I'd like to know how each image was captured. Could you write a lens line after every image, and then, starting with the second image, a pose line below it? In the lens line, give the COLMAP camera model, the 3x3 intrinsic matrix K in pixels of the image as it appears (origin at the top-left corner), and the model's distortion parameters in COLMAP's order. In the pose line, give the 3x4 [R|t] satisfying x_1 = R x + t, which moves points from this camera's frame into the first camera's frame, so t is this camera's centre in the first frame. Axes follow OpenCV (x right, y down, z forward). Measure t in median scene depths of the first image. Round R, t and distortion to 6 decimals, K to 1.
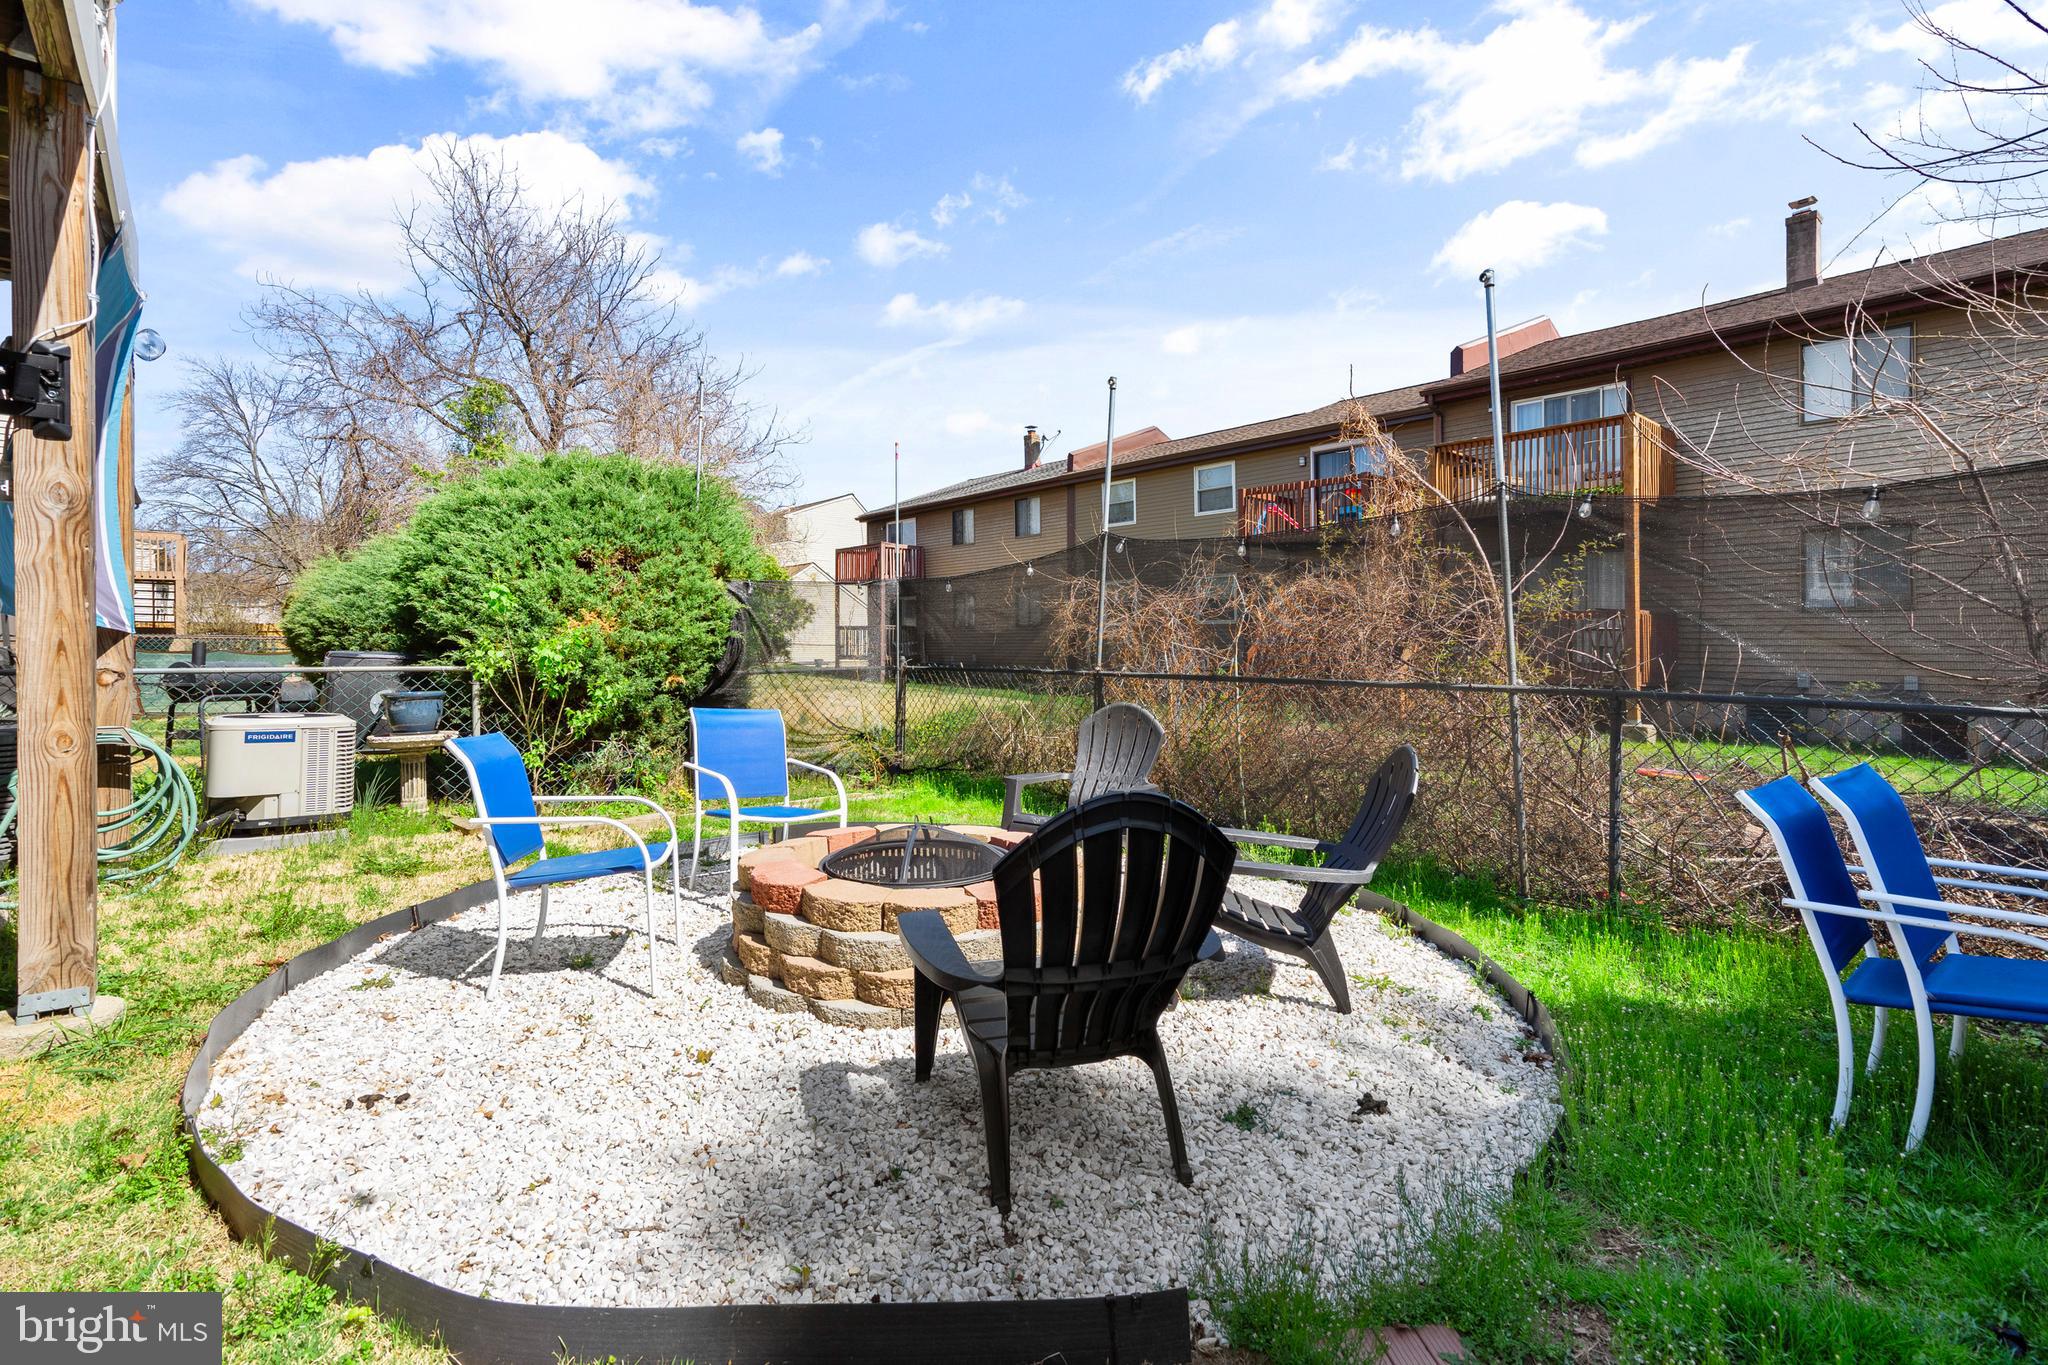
lens RADIAL K [[936.5, 0, 1079.2], [0, 936.5, 654.4], [0, 0, 1]] dist [-0.024286, 0.010172]
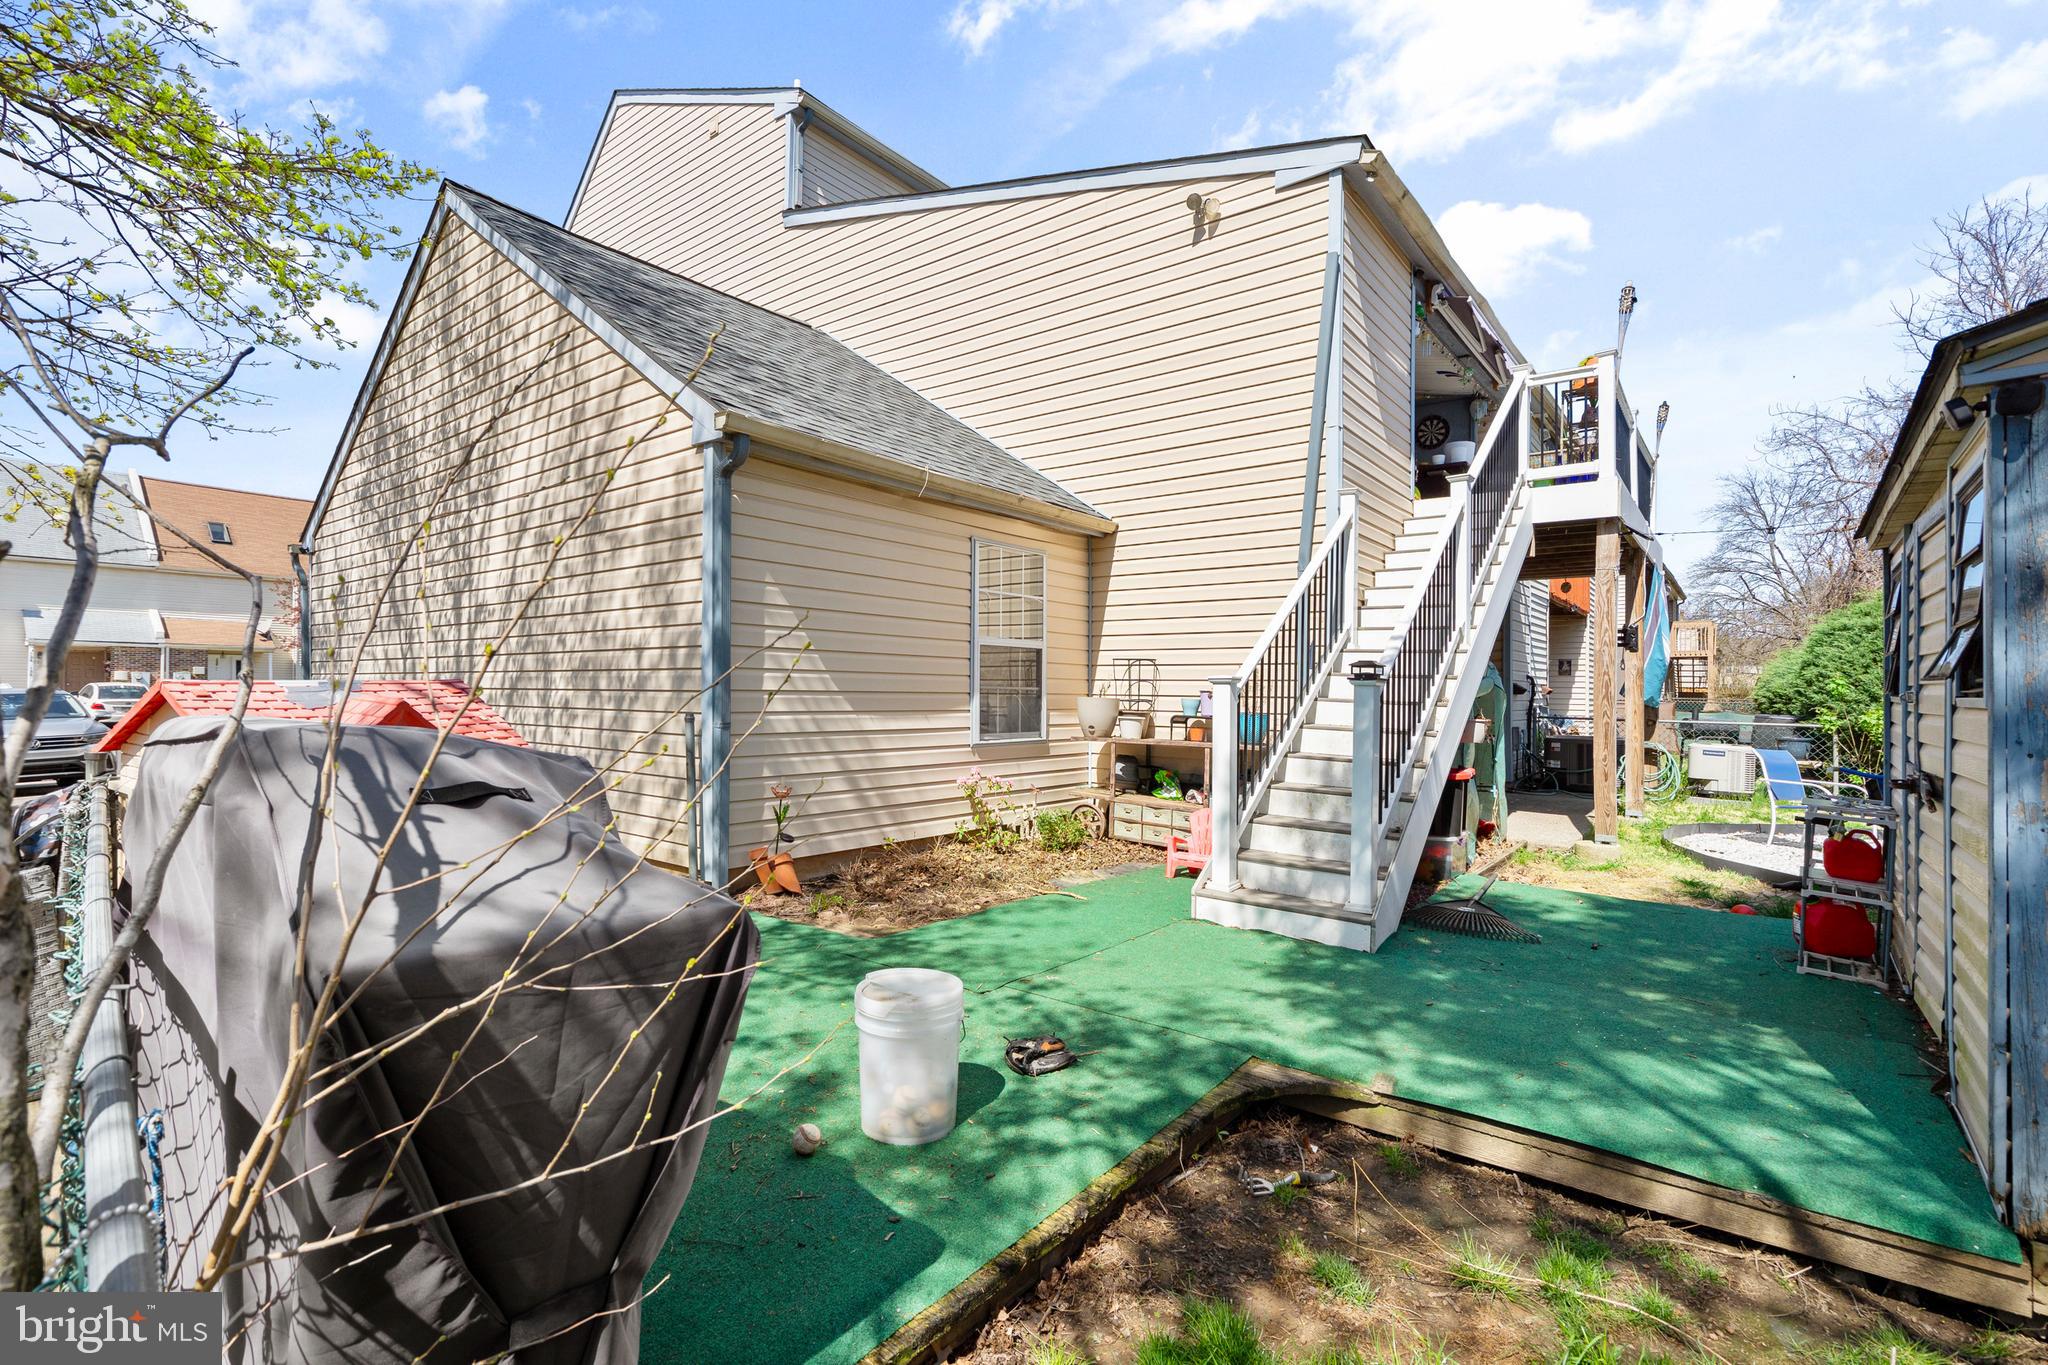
lens RADIAL K [[926.4, 0, 1020.2], [0, 926.4, 664.9], [0, 0, 1]] dist [-0.000682, 0.009217]
pose [[0.148476, -0.023621, -0.988634, 0.188069], [-0.028054, 0.999212, -0.028087, -0.001917], [0.988518, 0.031905, 0.147696, -0.169295]]
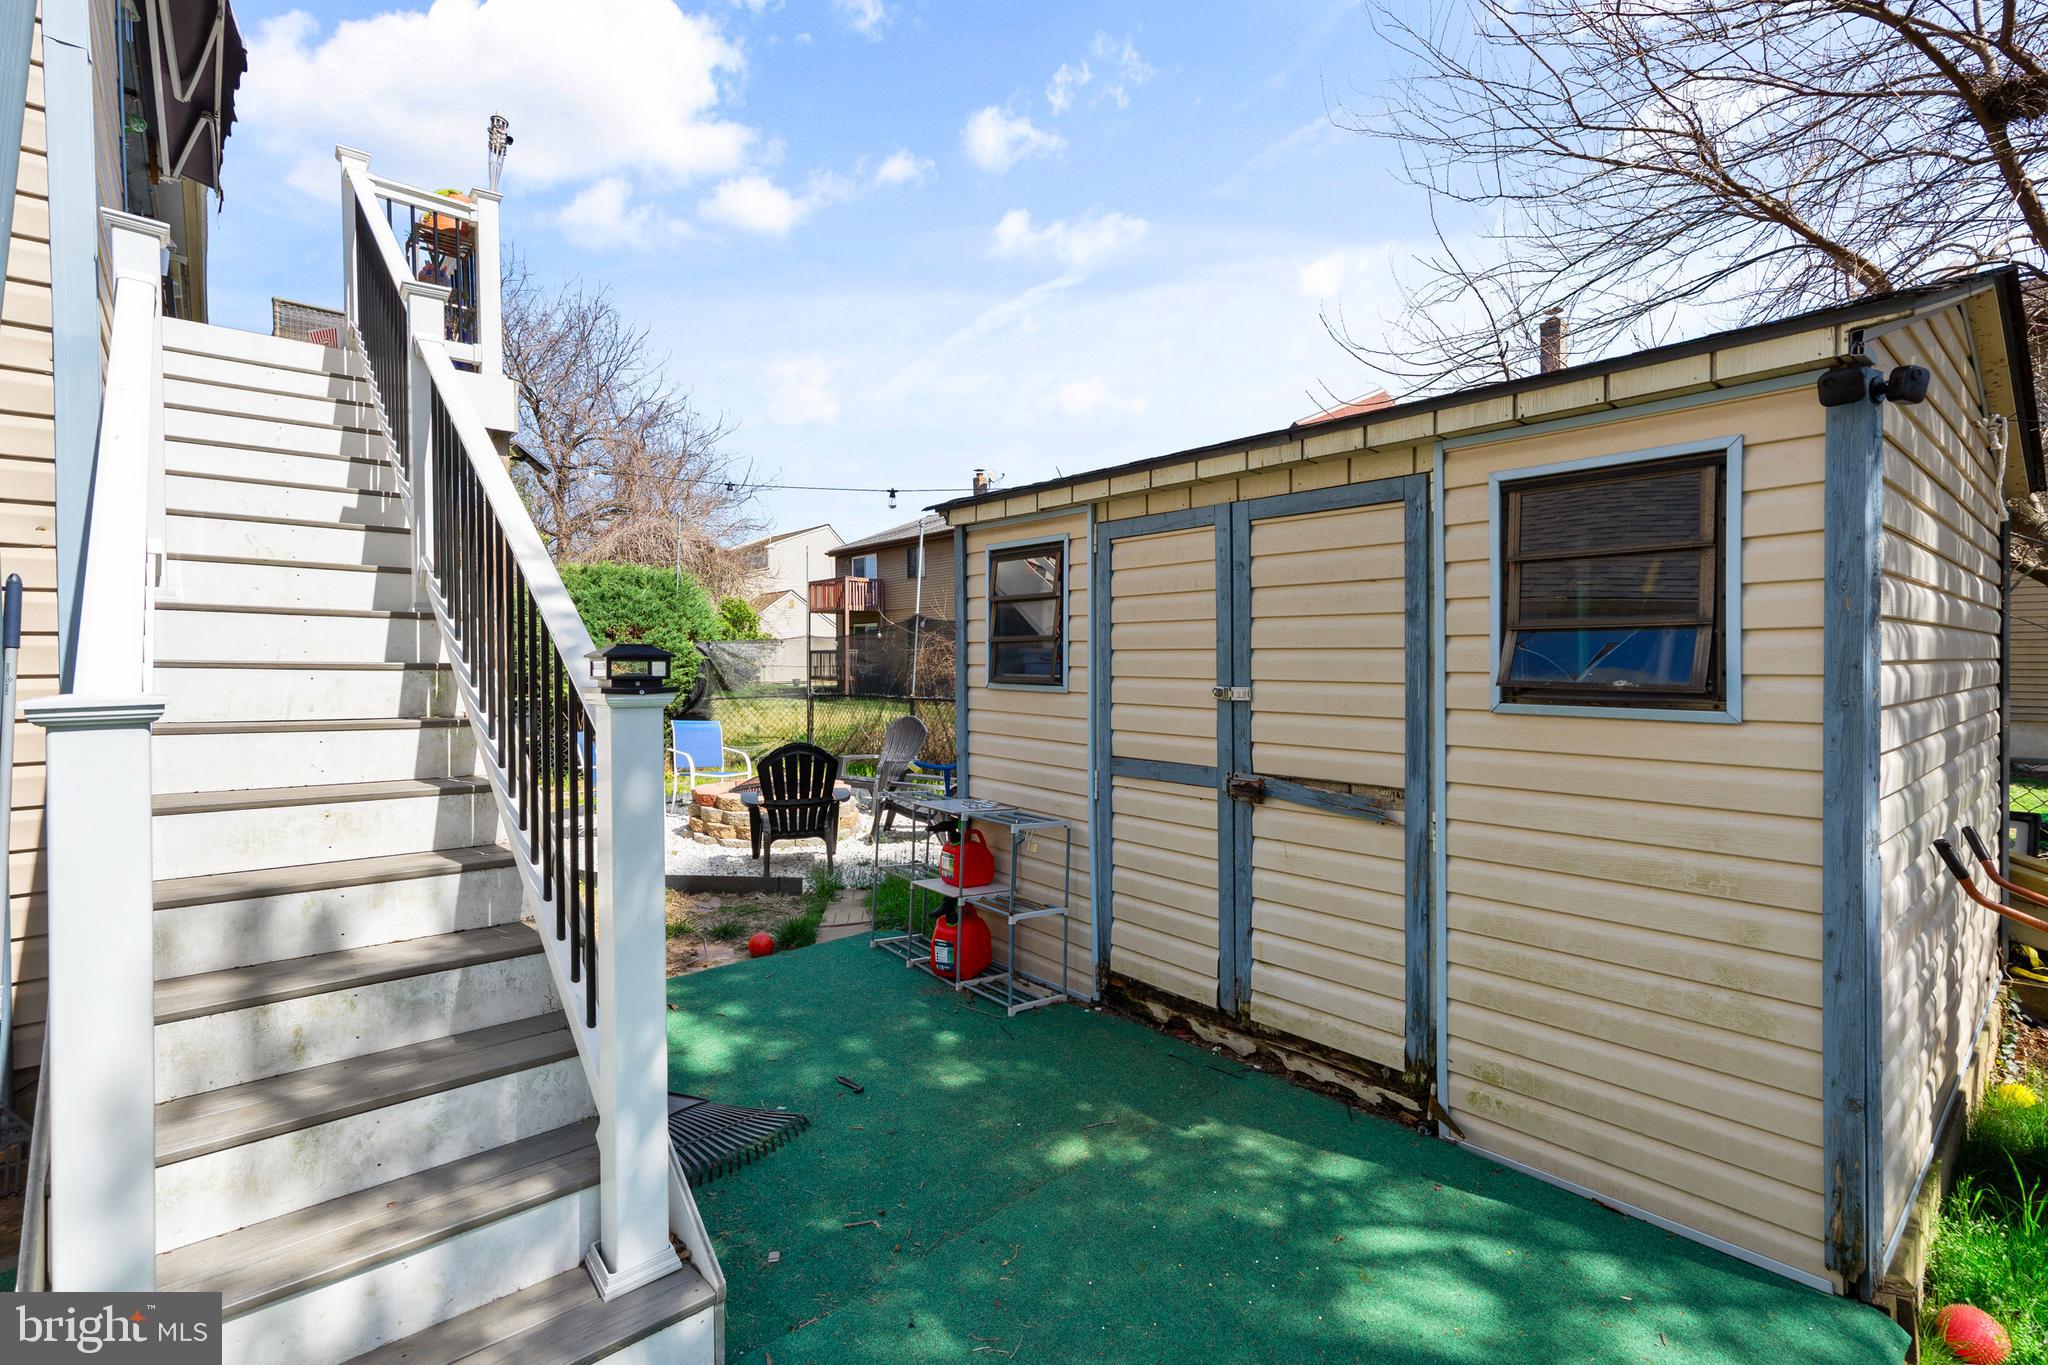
lens RADIAL K [[926.4, 0, 1020.2], [0, 926.4, 664.9], [0, 0, 1]] dist [-0.000682, 0.009217]
pose [[0.998980, -0.008629, -0.044321, 0.065379], [0.008410, 0.999952, -0.005112, -0.007019], [0.044363, 0.004734, 0.999004, -0.148132]]
